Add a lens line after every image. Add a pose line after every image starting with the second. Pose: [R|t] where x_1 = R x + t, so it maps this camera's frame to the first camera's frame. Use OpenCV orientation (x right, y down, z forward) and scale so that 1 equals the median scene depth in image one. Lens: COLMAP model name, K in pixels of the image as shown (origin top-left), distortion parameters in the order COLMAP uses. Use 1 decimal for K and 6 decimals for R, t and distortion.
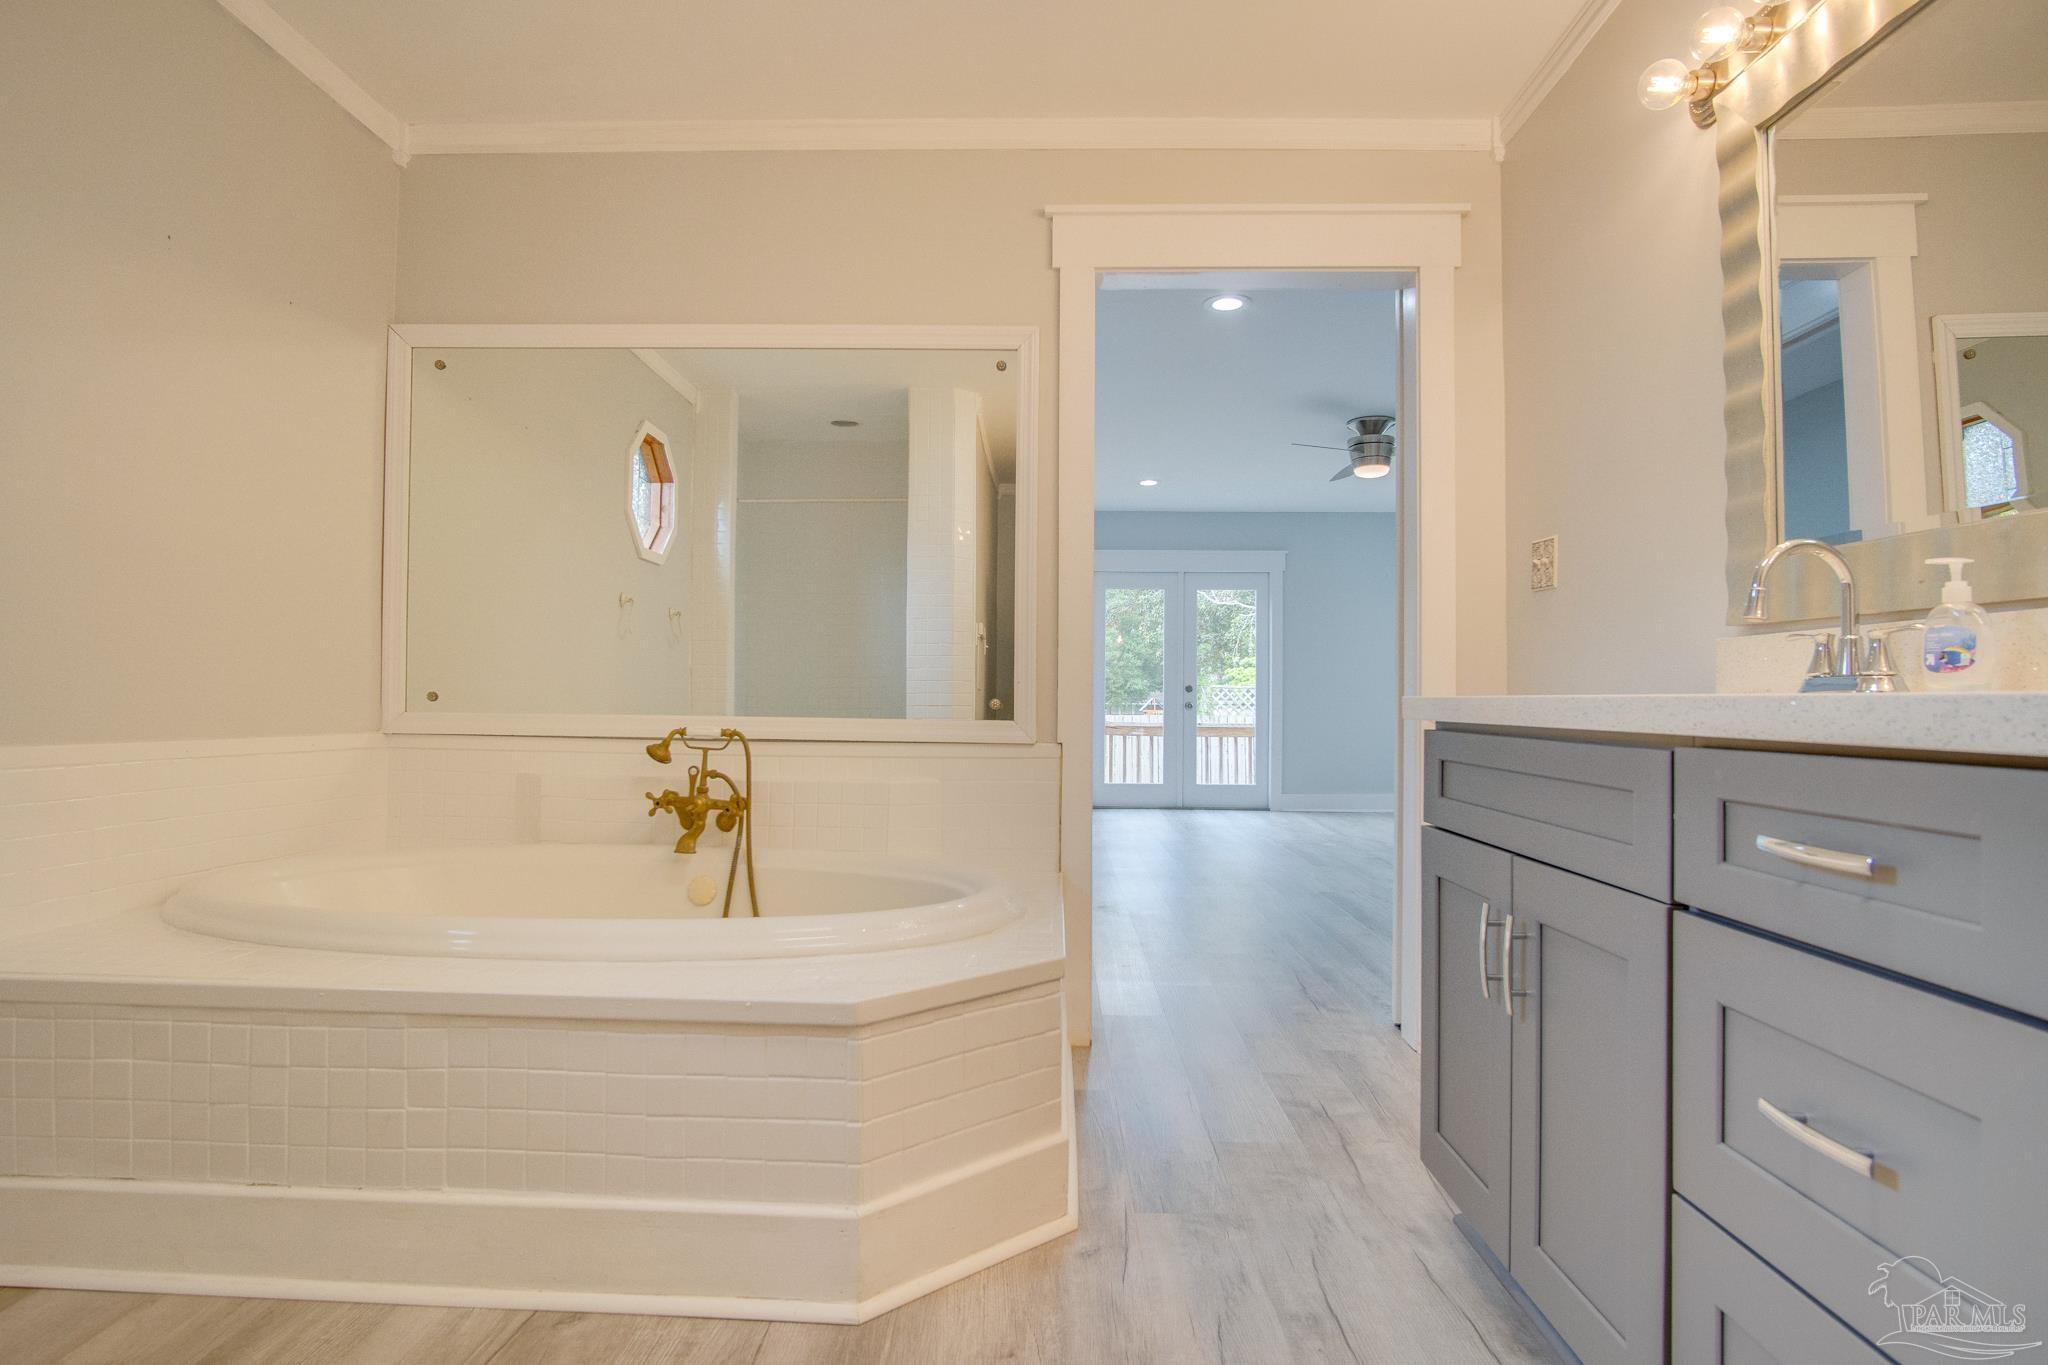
lens RADIAL K [[1095.7, 0, 1021.3], [0, 1095.7, 680.4], [0, 0, 1]] dist [-0.032444, 0.008262]
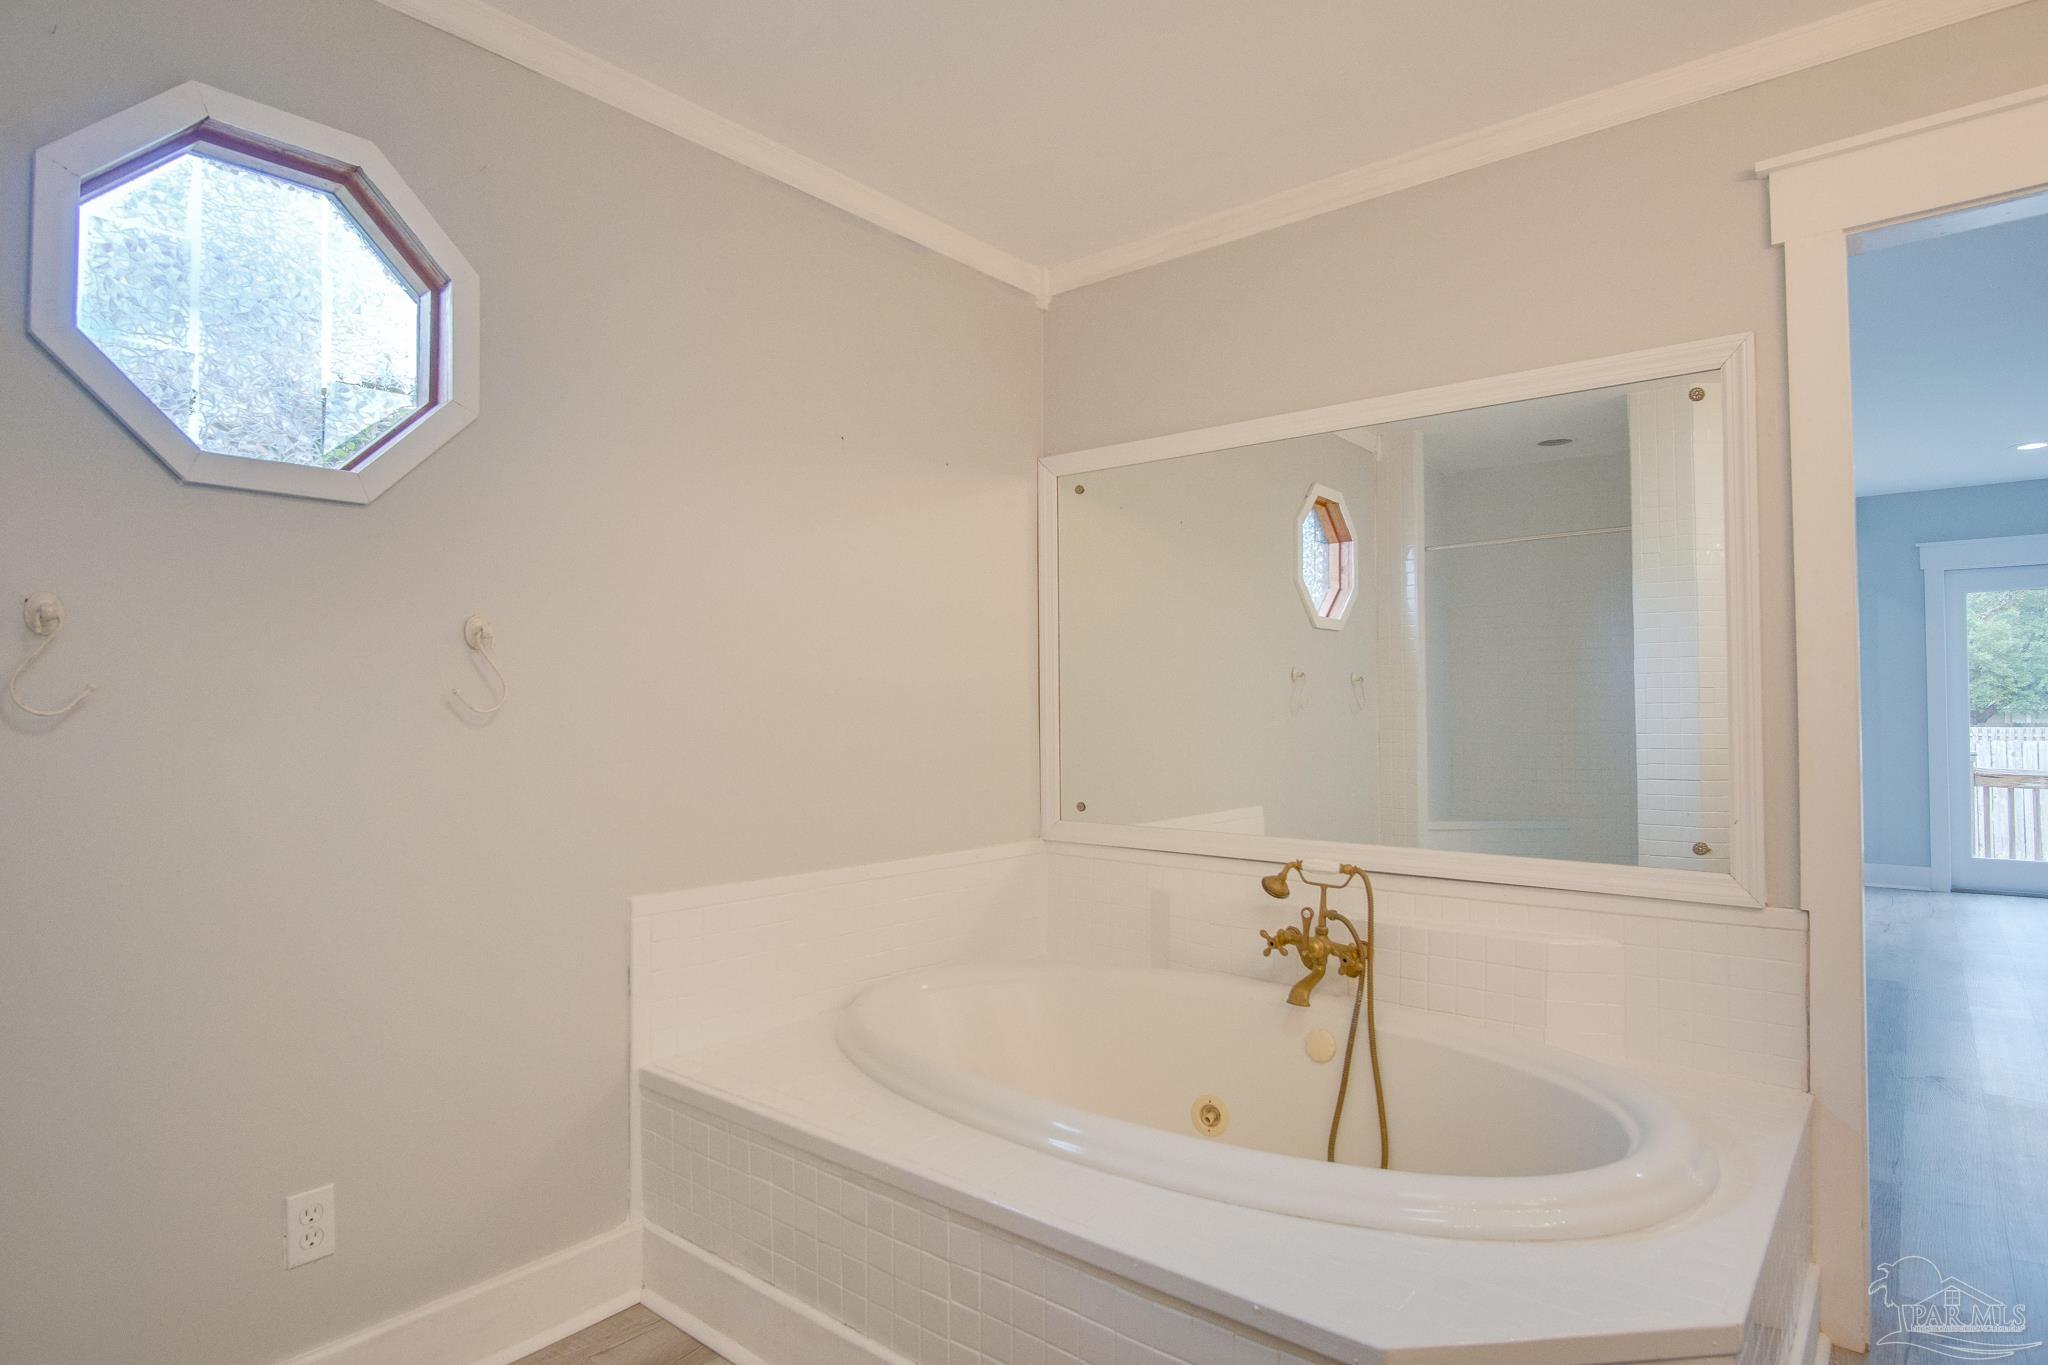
lens RADIAL K [[1095.7, 0, 1027.8], [0, 1095.7, 680.2], [0, 0, 1]] dist [-0.032444, 0.008262]
pose [[0.787736, -0.028895, -0.615335, 0.072355], [0.024555, 0.999578, -0.015503, -0.092841], [0.615524, -0.002897, 0.788113, 0.135320]]
